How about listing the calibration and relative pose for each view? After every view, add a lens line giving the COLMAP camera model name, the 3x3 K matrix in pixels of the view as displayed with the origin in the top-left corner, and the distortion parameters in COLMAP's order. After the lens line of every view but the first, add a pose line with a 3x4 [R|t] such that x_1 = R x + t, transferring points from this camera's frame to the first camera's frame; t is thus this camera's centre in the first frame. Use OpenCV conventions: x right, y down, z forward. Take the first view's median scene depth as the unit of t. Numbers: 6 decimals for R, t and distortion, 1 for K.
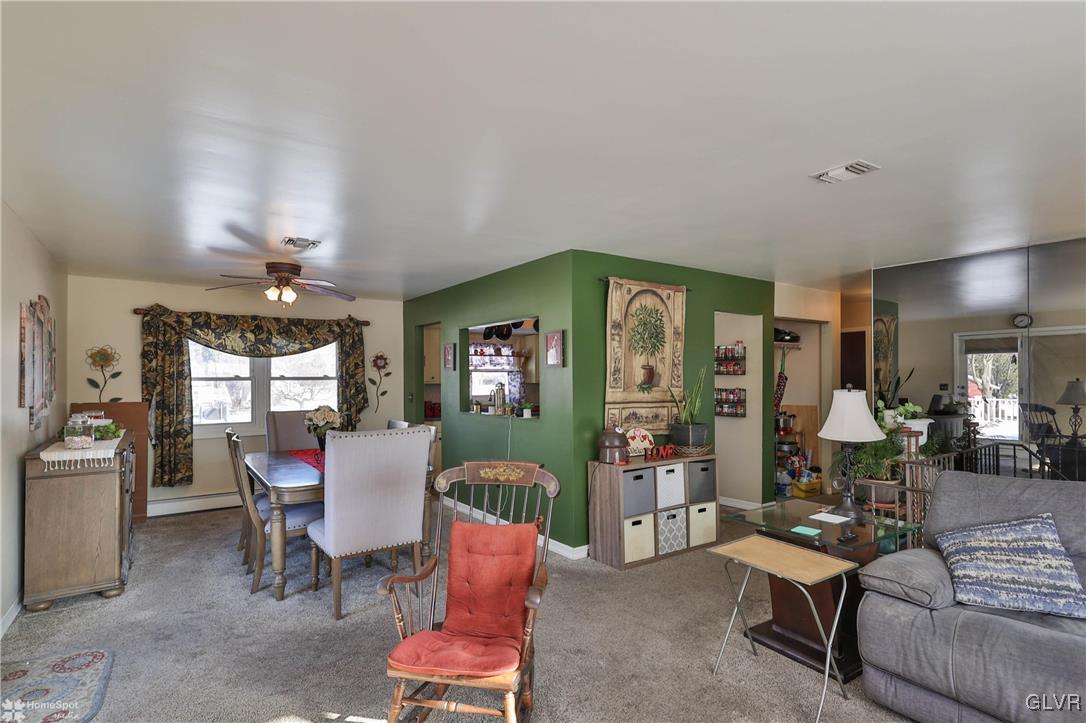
lens RADIAL K [[539.4, 0, 544.4], [0, 539.4, 370.3], [0, 0, 1]] dist [0.002446, -0.001016]
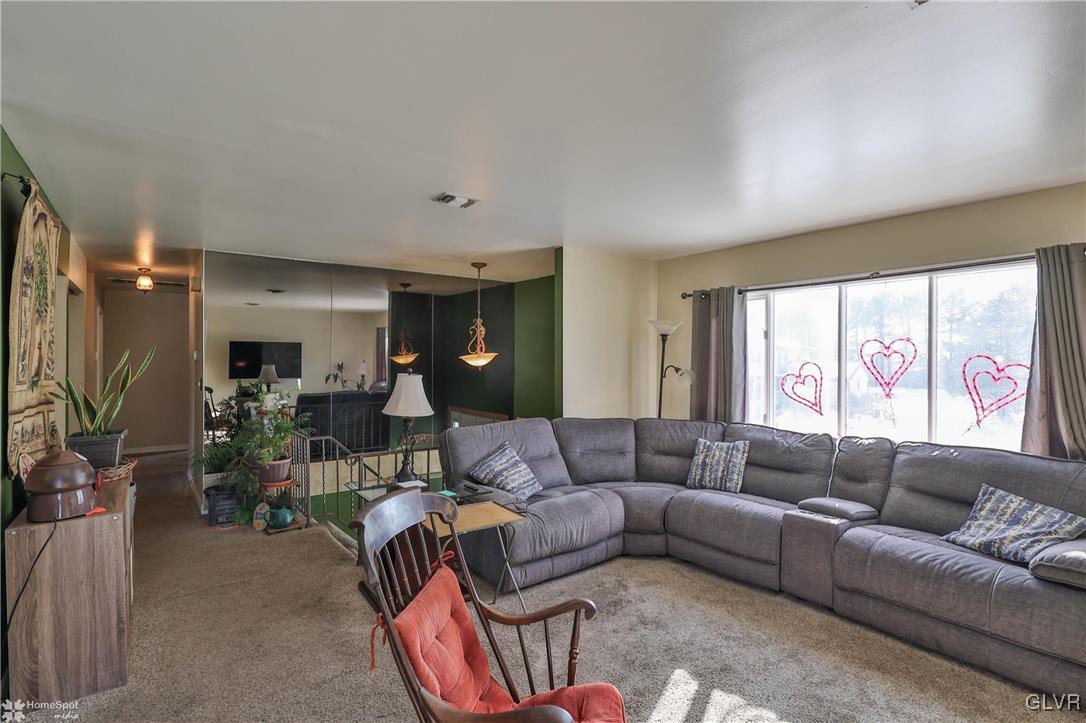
lens RADIAL K [[539.4, 0, 543.5], [0, 539.4, 359.7], [0, 0, 1]] dist [0.002446, -0.001016]
pose [[-0.022010, 0.004719, 0.999747, -0.446705], [-0.011788, 0.999918, -0.004979, 0.005397], [-0.999688, -0.011895, -0.021952, 0.519884]]
